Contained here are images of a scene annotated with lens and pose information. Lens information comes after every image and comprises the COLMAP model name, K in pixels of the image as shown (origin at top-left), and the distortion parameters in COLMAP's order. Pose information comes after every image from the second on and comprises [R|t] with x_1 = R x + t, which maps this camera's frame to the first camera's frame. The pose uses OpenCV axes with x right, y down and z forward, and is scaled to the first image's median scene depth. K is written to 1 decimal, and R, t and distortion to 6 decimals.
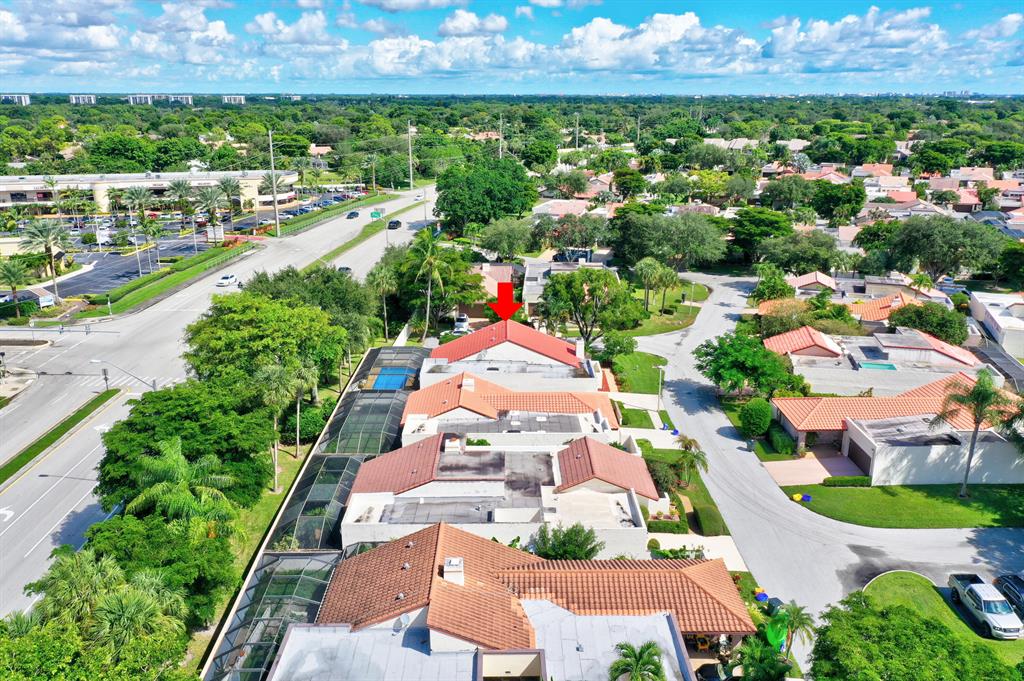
lens RADIAL K [[811.0, 0, 513.3], [0, 811.0, 340.4], [0, 0, 1]] dist [0.015519, 0.001336]
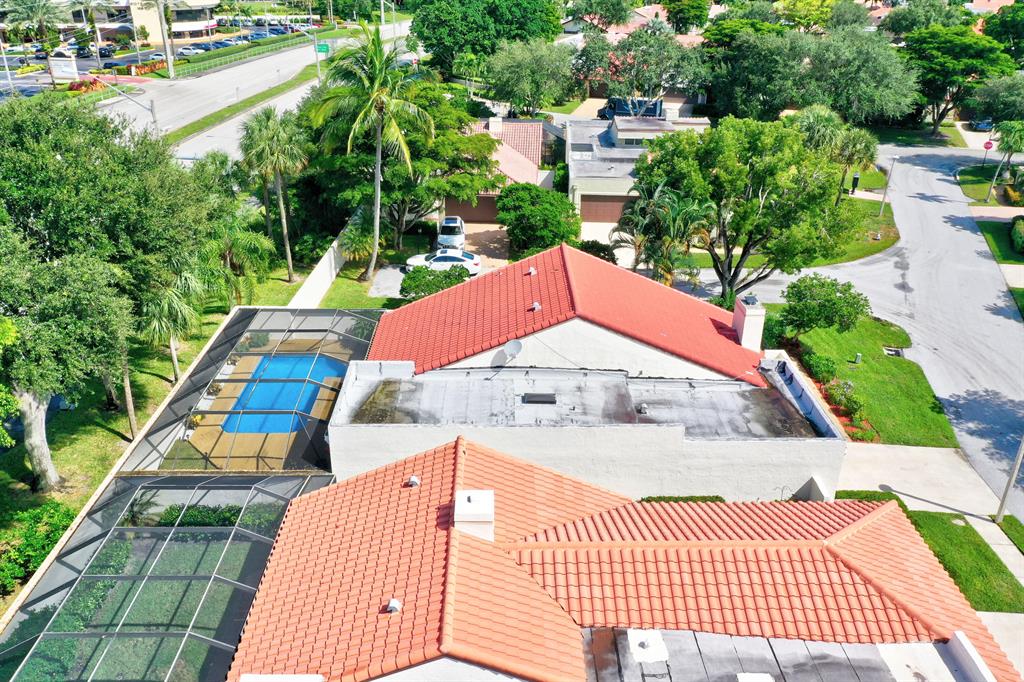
lens RADIAL K [[811.0, 0, 508.9], [0, 811.0, 342.3], [0, 0, 1]] dist [0.015519, 0.001336]
pose [[0.999939, 0.007243, 0.008312, -0.033083], [-0.008449, 0.987771, 0.155682, -0.035916], [-0.007083, -0.155743, 0.987772, 0.513949]]
